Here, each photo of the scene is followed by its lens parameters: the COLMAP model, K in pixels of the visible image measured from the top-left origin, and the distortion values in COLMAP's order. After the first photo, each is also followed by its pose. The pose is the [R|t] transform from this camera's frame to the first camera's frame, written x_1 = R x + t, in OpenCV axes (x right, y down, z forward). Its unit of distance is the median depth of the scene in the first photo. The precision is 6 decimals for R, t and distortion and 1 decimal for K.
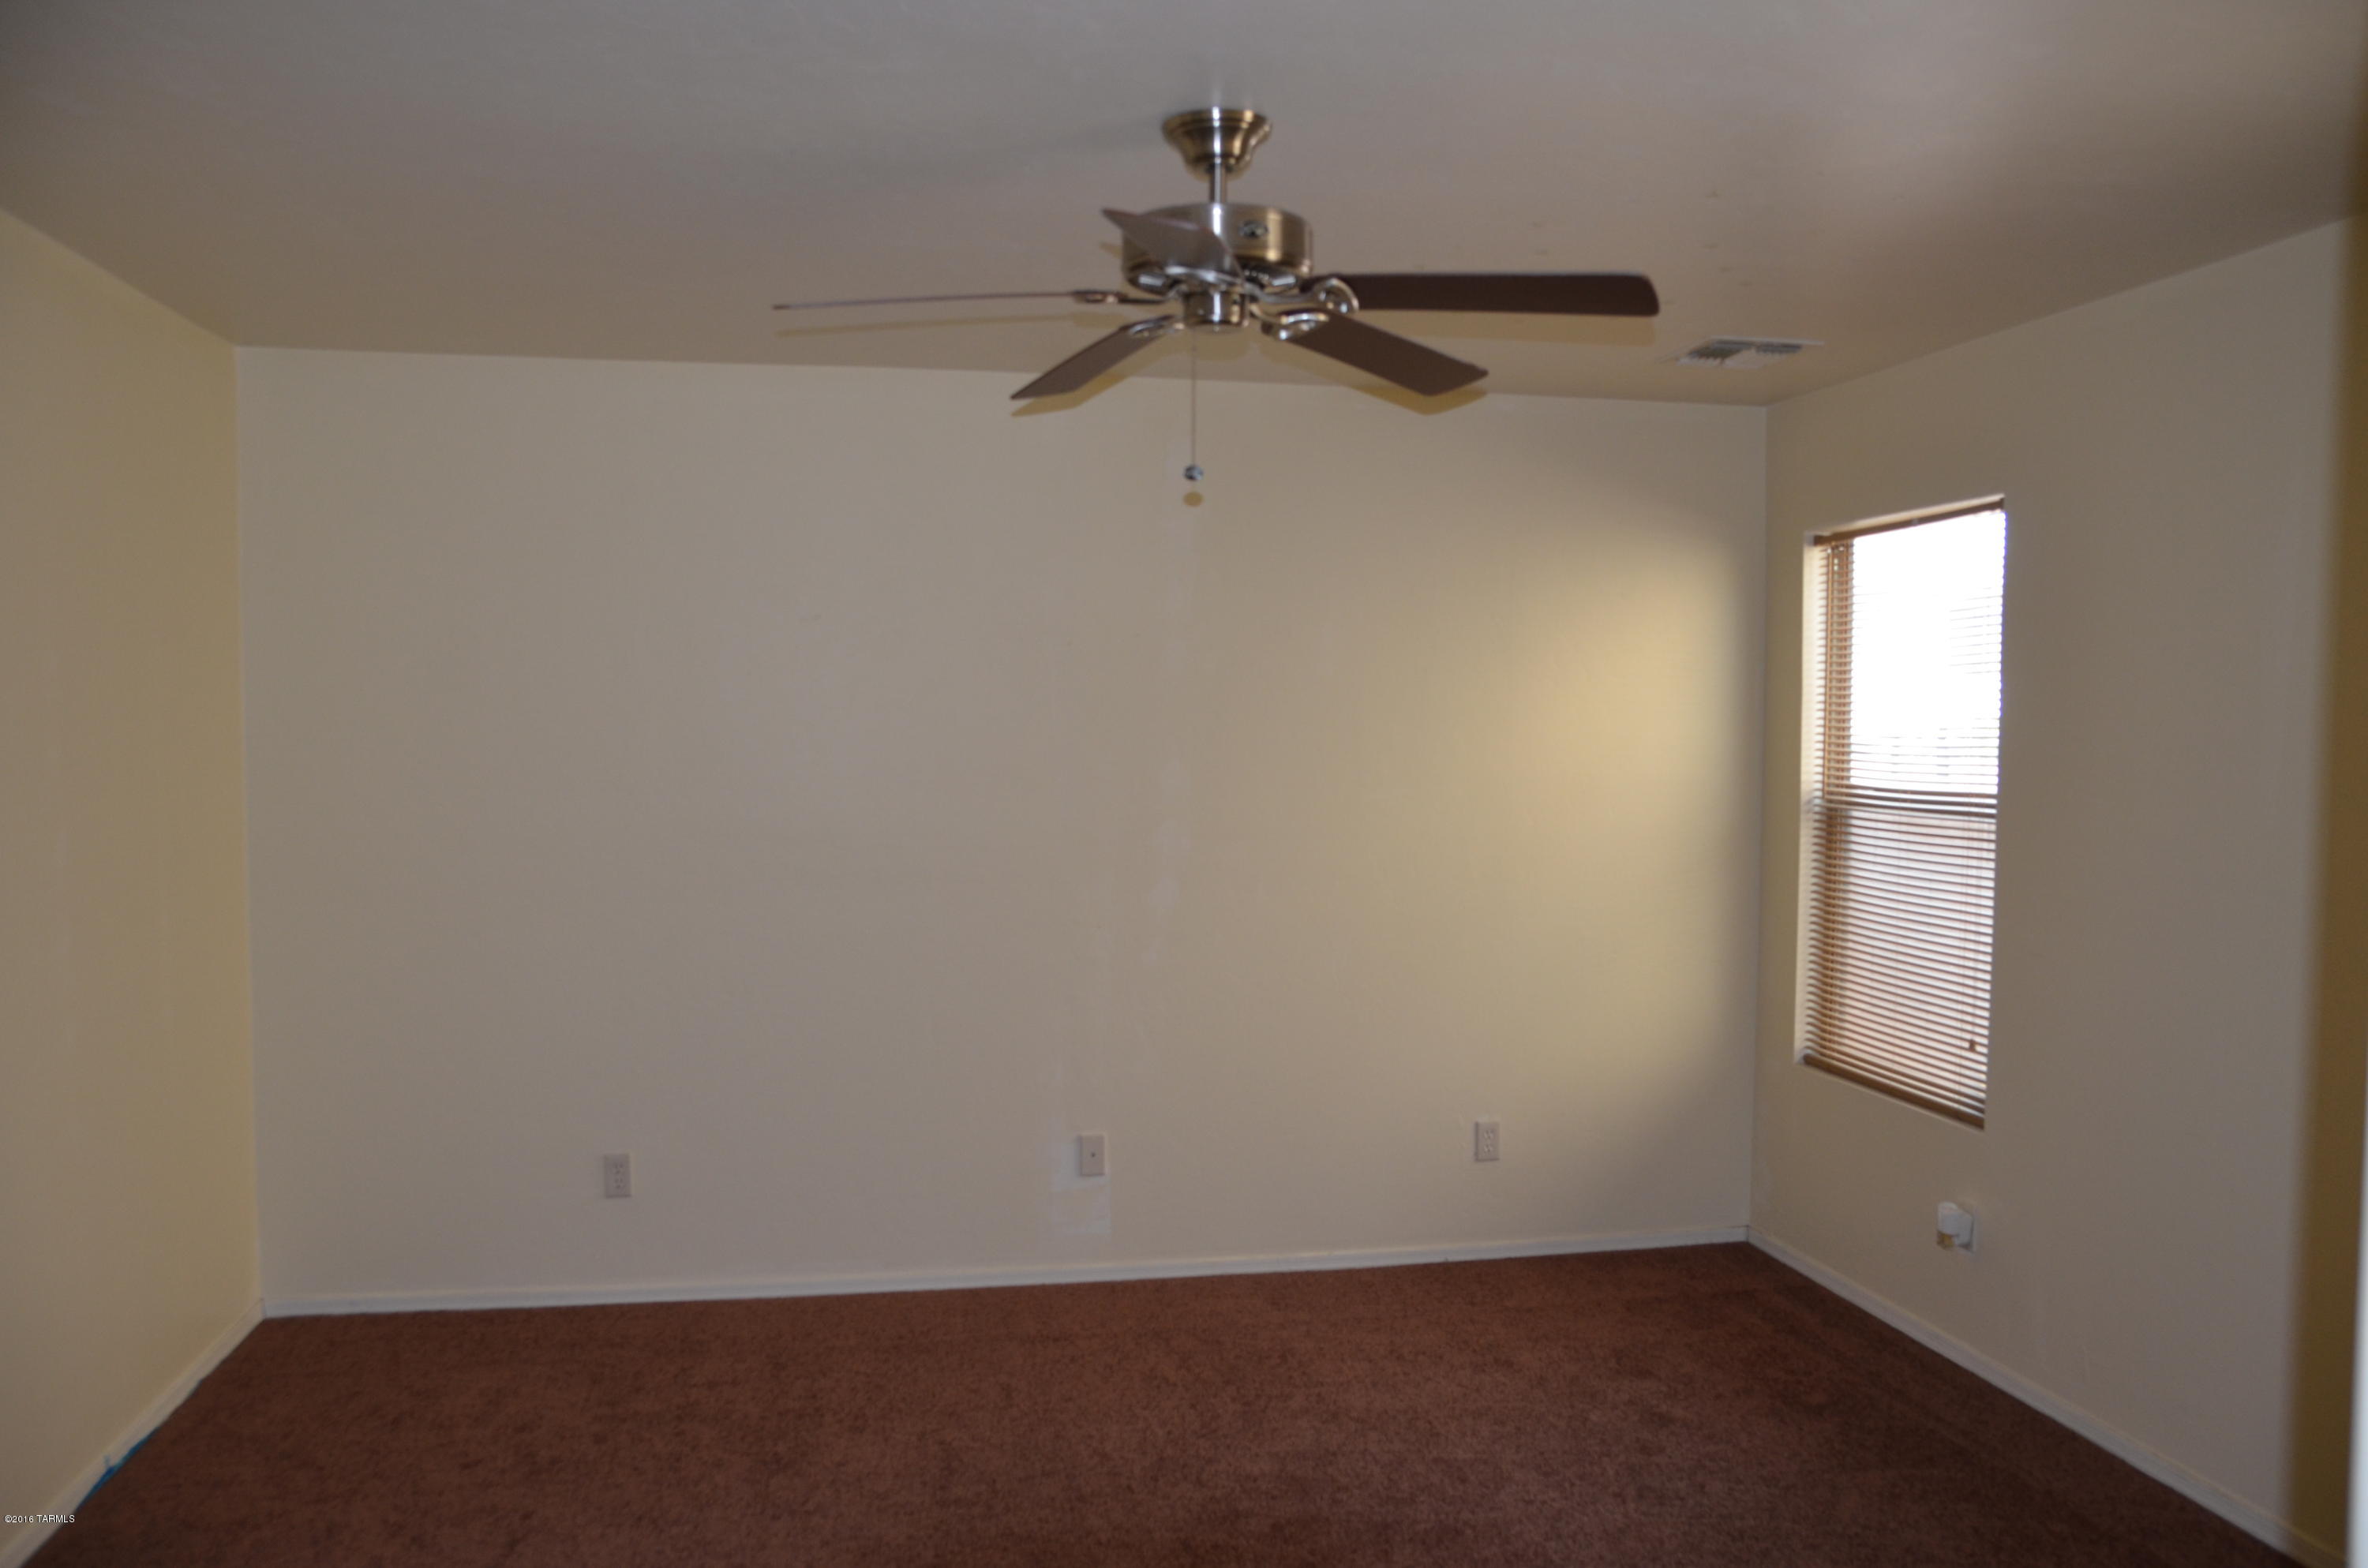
lens RADIAL K [[1768.3, 0, 1179.9], [0, 1768.3, 788.5], [0, 0, 1]] dist [-0.086880, 0.034297]
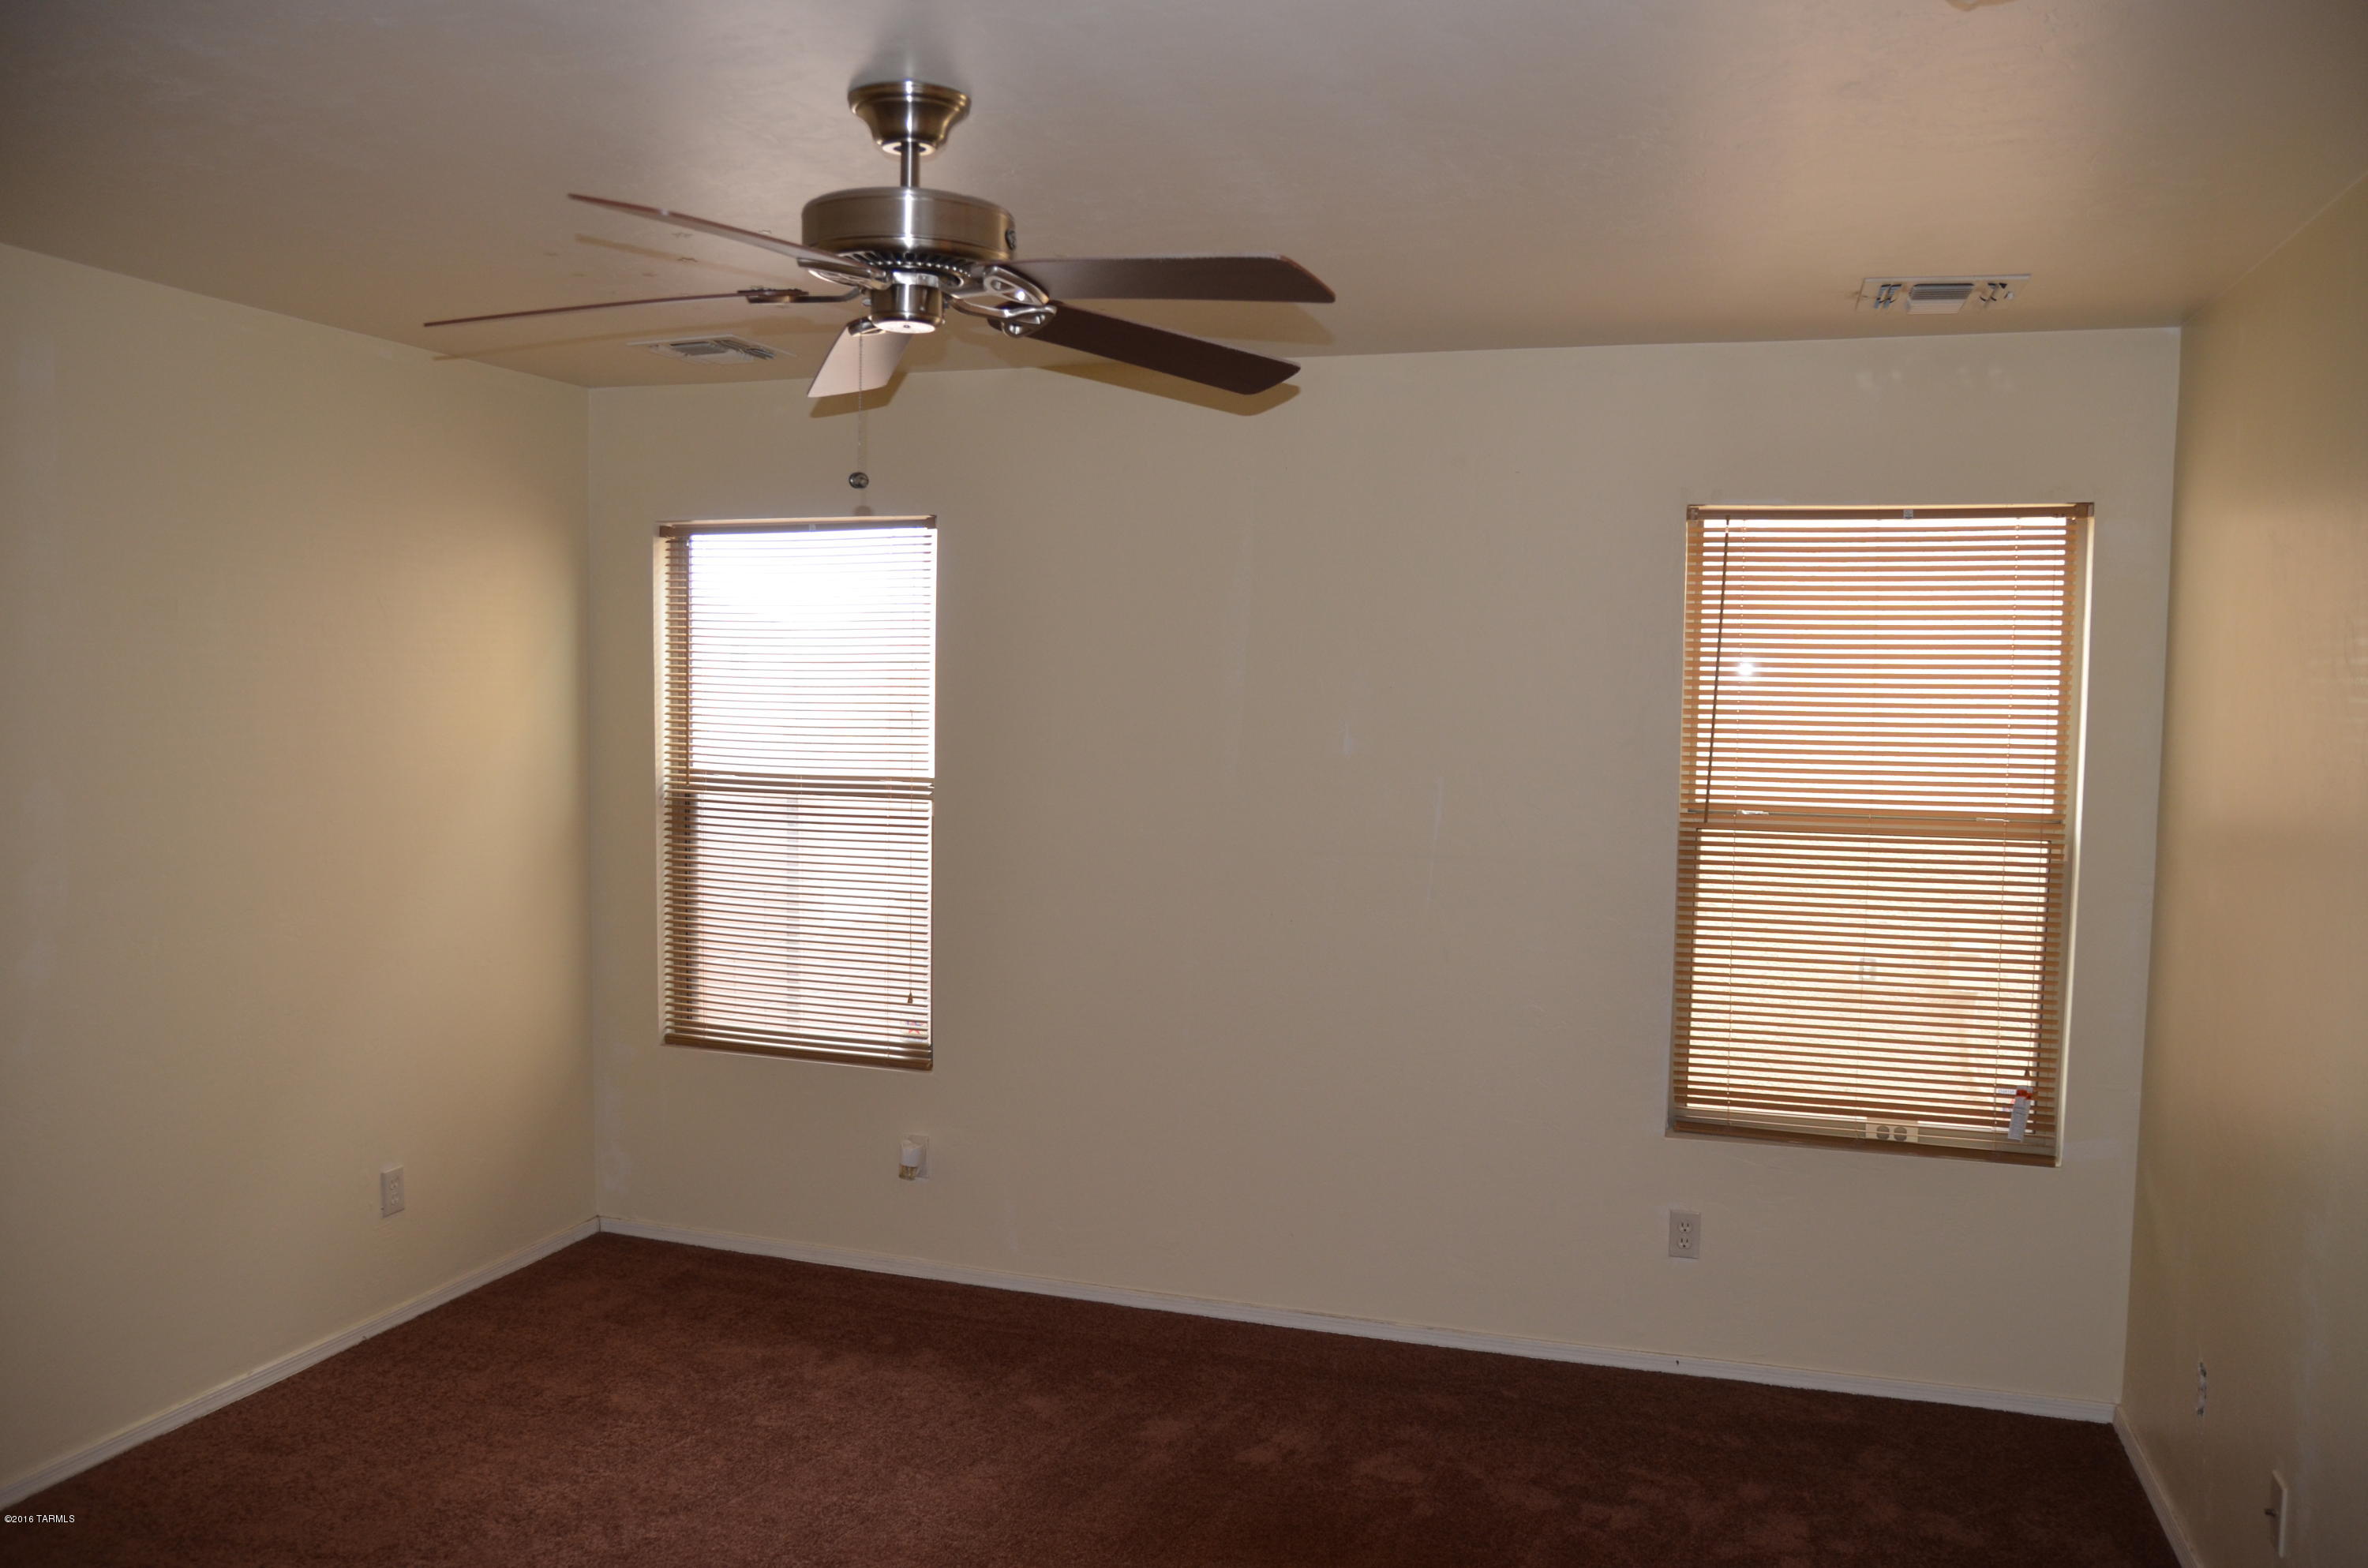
lens RADIAL K [[1768.3, 0, 1181.4], [0, 1768.3, 779.5], [0, 0, 1]] dist [-0.086880, 0.034297]
pose [[0.487705, -0.049294, 0.871616, -0.422725], [0.021387, 0.998780, 0.044519, -0.039959], [-0.872747, -0.003071, 0.488164, 0.260619]]
